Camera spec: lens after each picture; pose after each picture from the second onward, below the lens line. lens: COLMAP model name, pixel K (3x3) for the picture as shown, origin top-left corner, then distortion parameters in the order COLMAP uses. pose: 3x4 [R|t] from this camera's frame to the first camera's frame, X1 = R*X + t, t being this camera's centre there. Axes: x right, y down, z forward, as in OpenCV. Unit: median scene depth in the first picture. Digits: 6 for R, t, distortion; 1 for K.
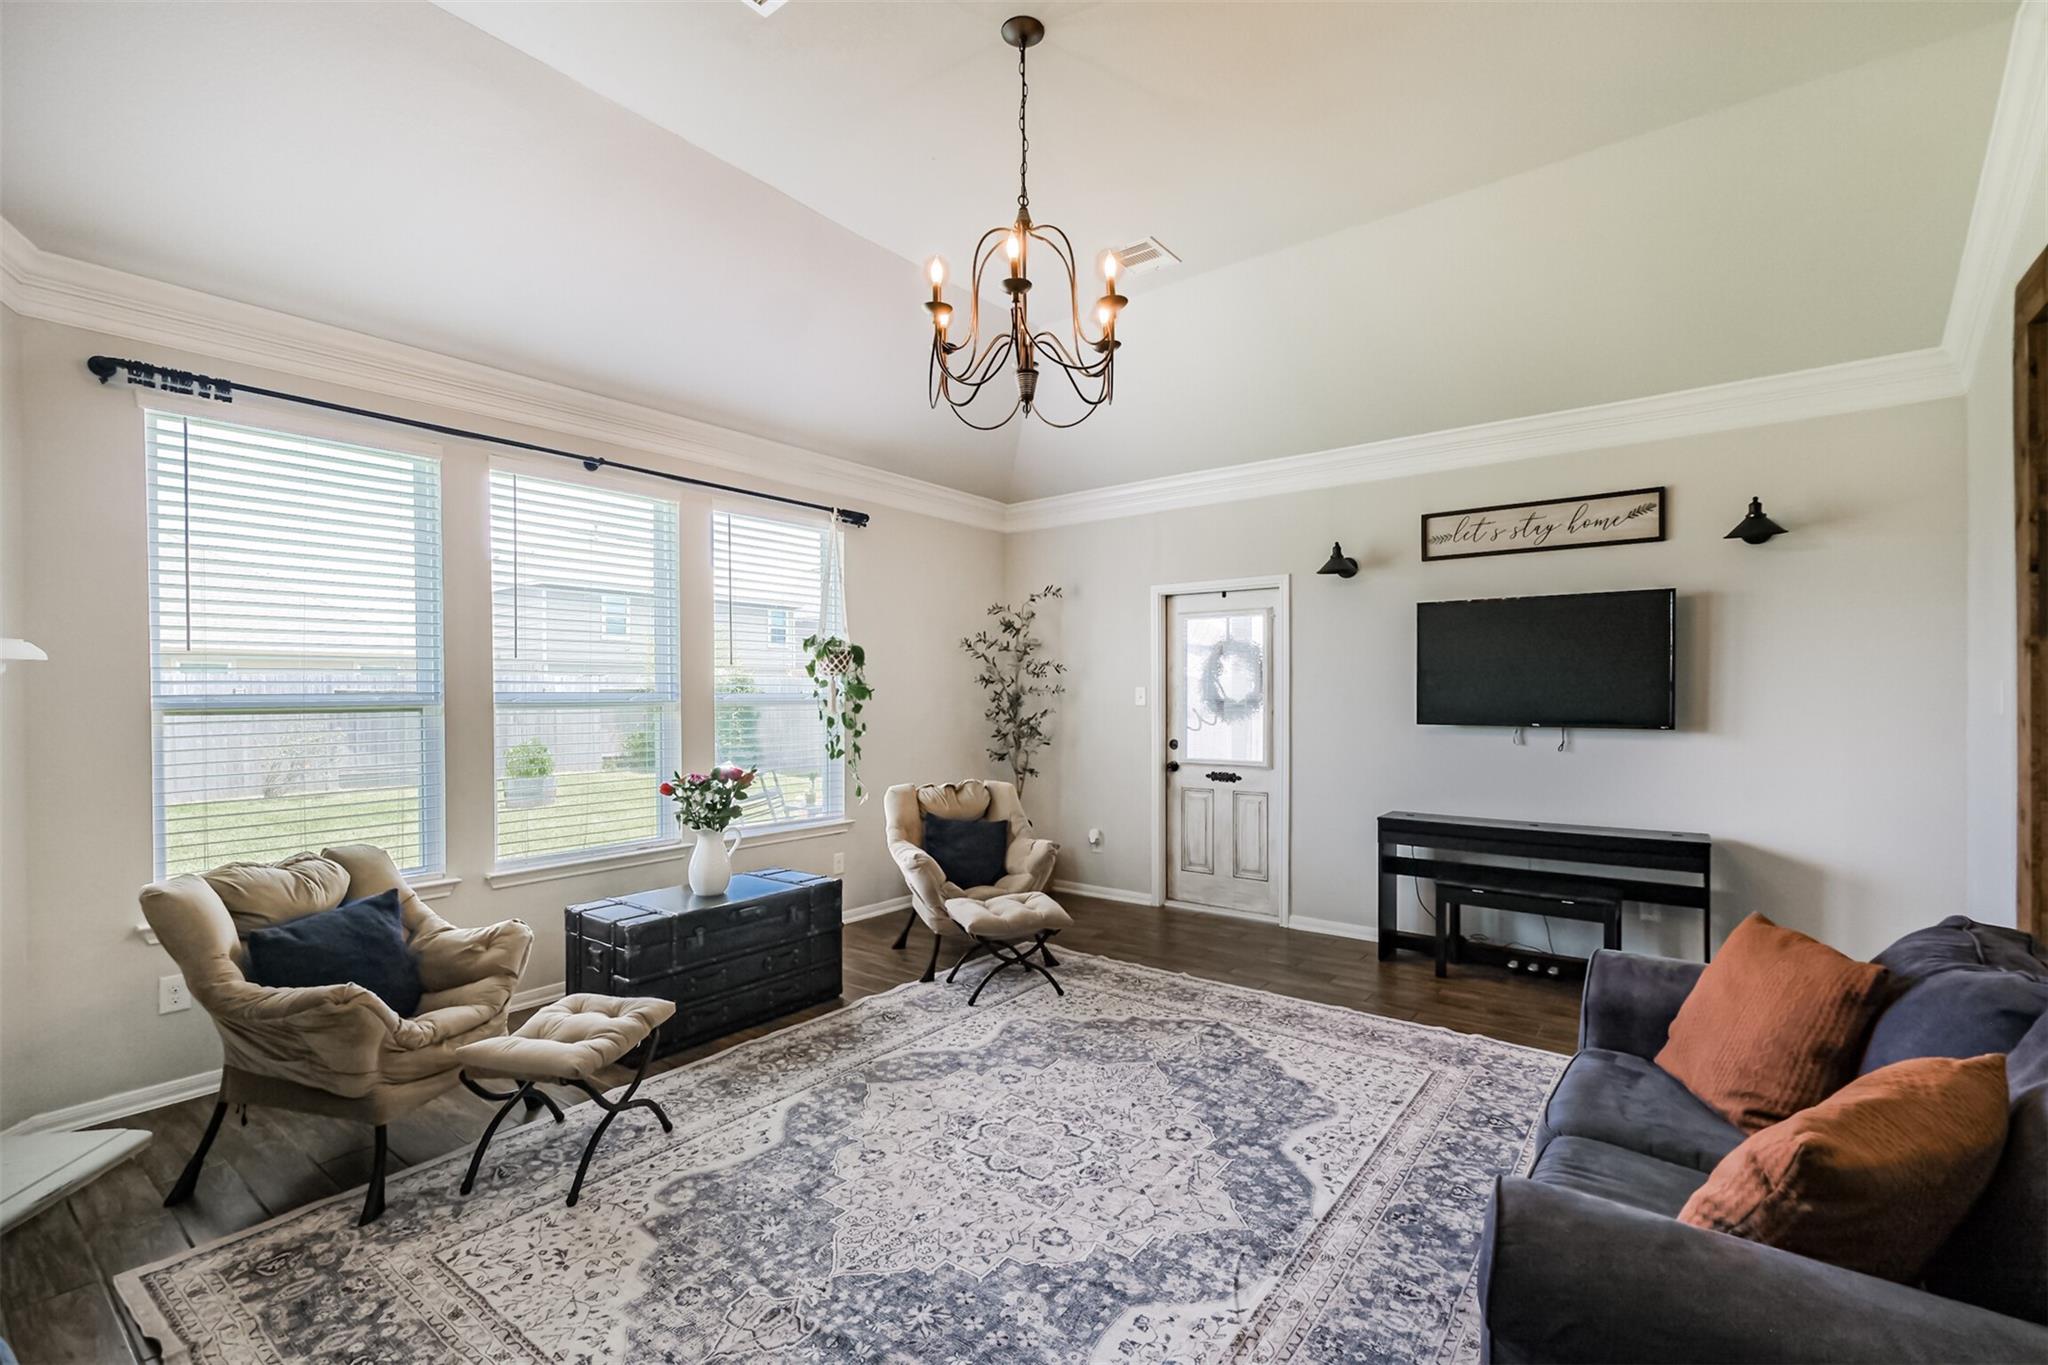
lens RADIAL K [[896.6, 0, 1013.9], [0, 896.6, 700.3], [0, 0, 1]] dist [0.004919, 0.001247]
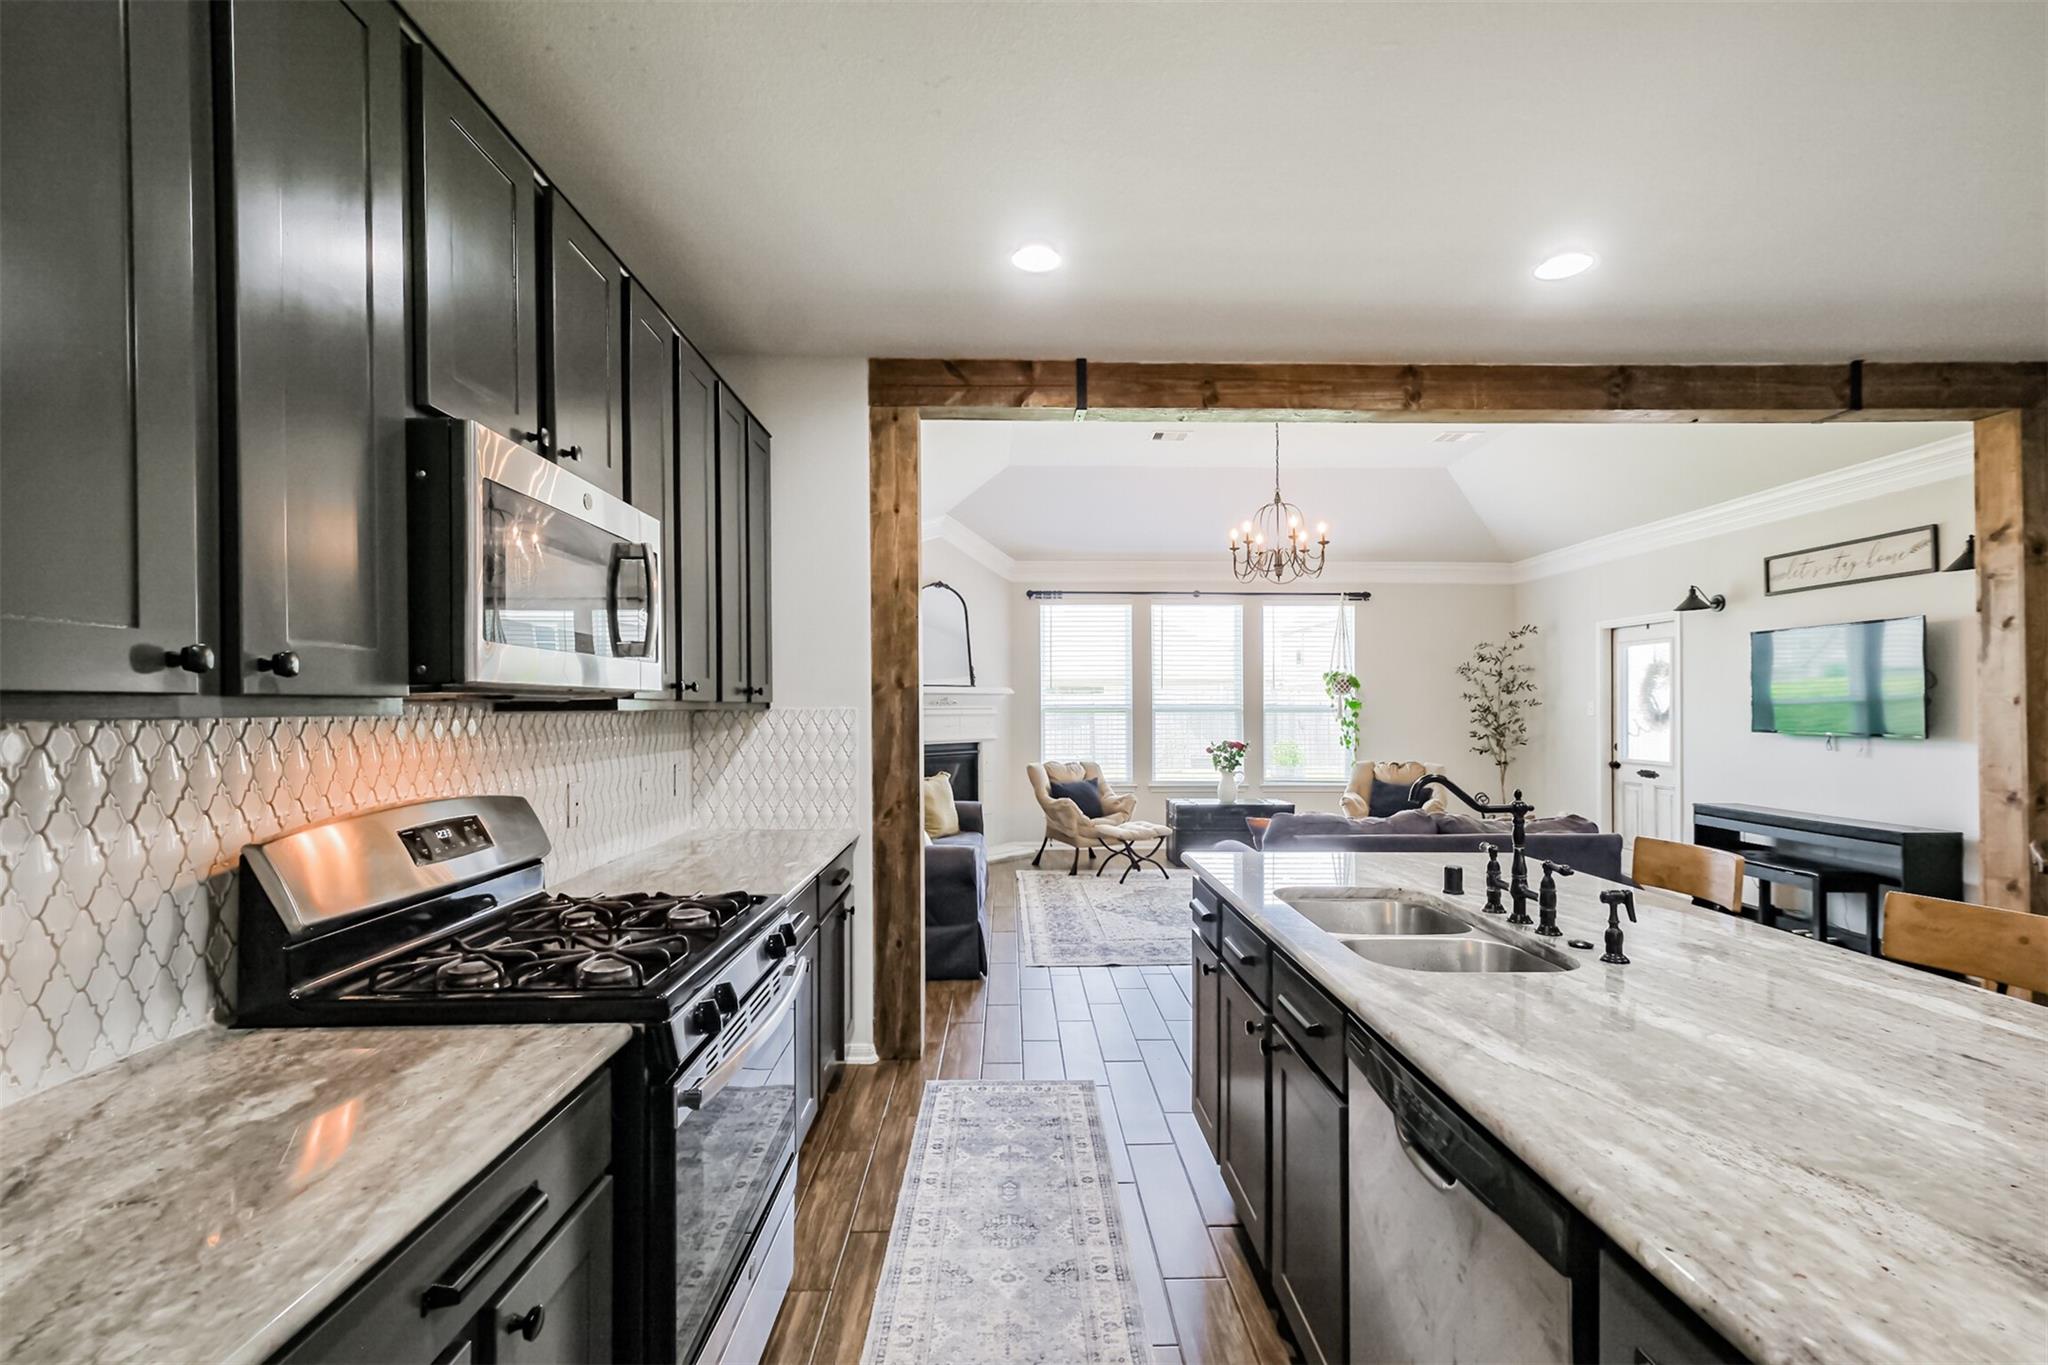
lens RADIAL K [[896.6, 0, 1025.4], [0, 896.6, 700.5], [0, 0, 1]] dist [0.004919, 0.001247]
pose [[0.632430, -0.001919, -0.774615, 0.738869], [-0.008883, 0.999913, -0.009729, 0.004782], [0.774566, 0.013034, 0.632358, -0.507994]]
